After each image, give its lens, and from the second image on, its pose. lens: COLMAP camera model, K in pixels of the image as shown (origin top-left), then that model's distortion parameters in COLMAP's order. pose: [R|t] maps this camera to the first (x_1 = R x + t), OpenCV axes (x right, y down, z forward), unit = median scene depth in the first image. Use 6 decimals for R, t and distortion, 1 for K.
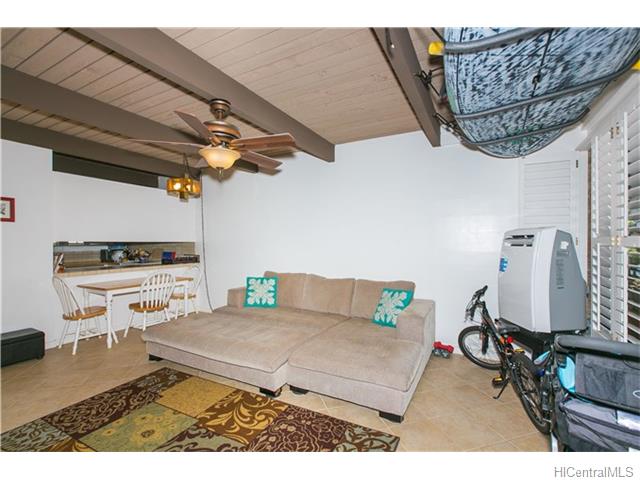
lens RADIAL K [[288.8, 0, 324.6], [0, 288.8, 240.7], [0, 0, 1]] dist [-0.003001, 0.001381]
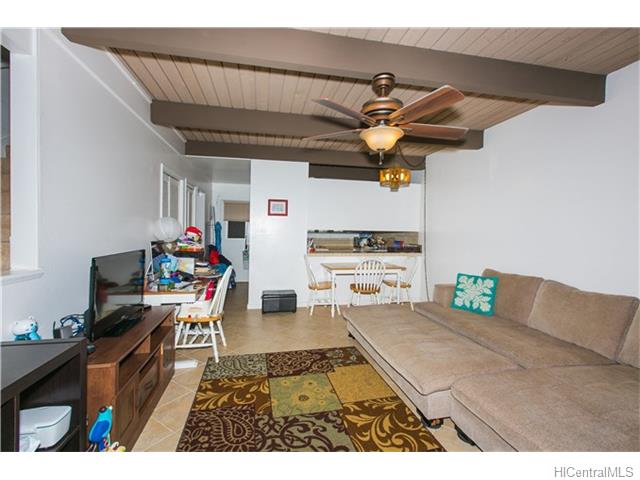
lens RADIAL K [[288.8, 0, 319.2], [0, 288.8, 236.0], [0, 0, 1]] dist [-0.003001, 0.001381]
pose [[0.641953, 0.023445, -0.766386, 0.161152], [-0.012140, 0.999718, 0.020415, 0.005157], [0.766648, -0.003802, 0.642056, 0.186629]]
